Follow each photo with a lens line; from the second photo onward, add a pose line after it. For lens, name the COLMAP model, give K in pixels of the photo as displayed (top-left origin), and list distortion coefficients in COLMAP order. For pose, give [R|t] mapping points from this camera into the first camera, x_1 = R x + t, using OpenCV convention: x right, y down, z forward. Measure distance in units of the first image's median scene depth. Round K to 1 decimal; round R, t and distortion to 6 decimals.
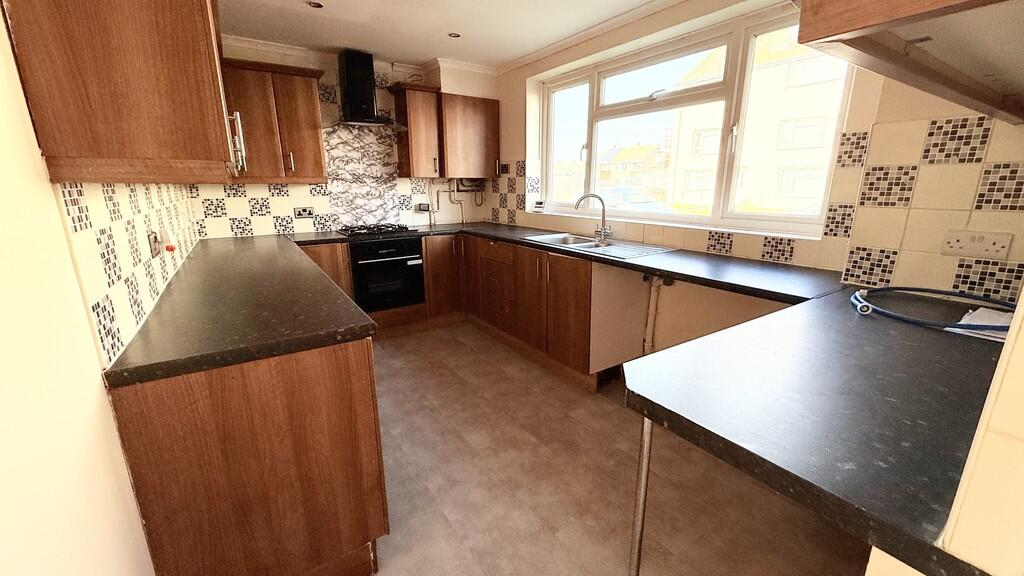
lens RADIAL K [[408.9, 0, 509.5], [0, 408.9, 286.8], [0, 0, 1]] dist [0.001158, 0.000195]
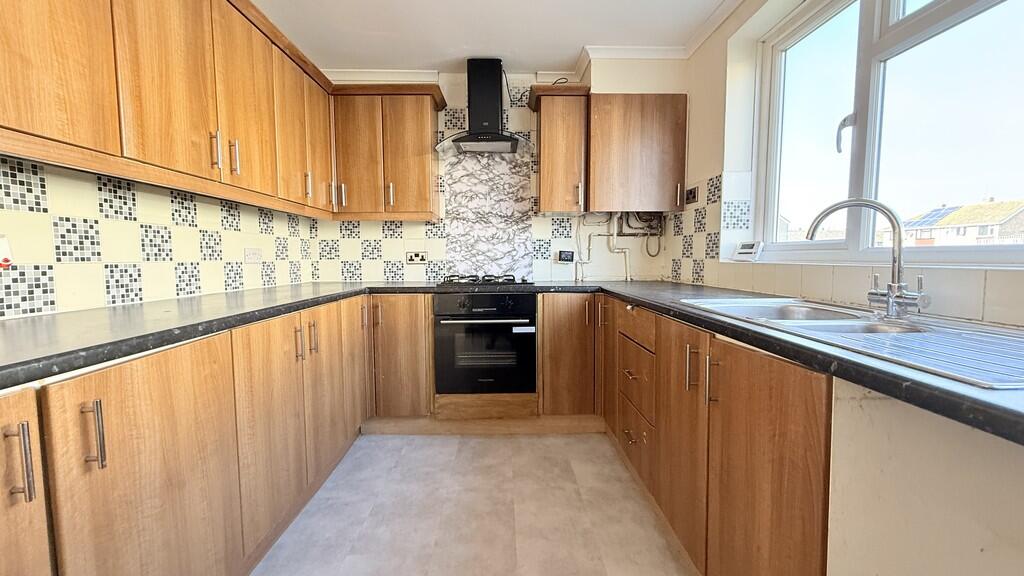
lens RADIAL K [[408.9, 0, 509.5], [0, 408.9, 286.8], [0, 0, 1]] dist [0.001158, 0.000195]
pose [[0.843044, 0.040862, -0.536290, 0.109941], [-0.133155, 0.981926, -0.134501, -0.035968], [0.521101, 0.184800, 0.833248, 0.415136]]
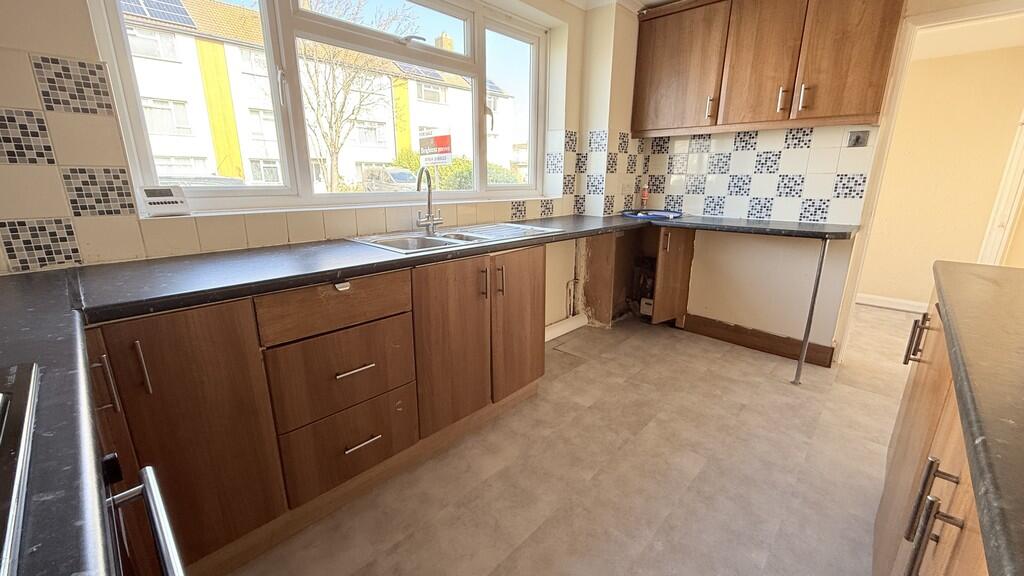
lens RADIAL K [[408.9, 0, 509.5], [0, 408.9, 286.8], [0, 0, 1]] dist [0.001158, 0.000195]
pose [[-0.225652, -0.249040, 0.941839, -0.422280], [0.235752, 0.924080, 0.300828, -0.176089], [-0.945252, 0.289923, -0.149809, 0.845137]]
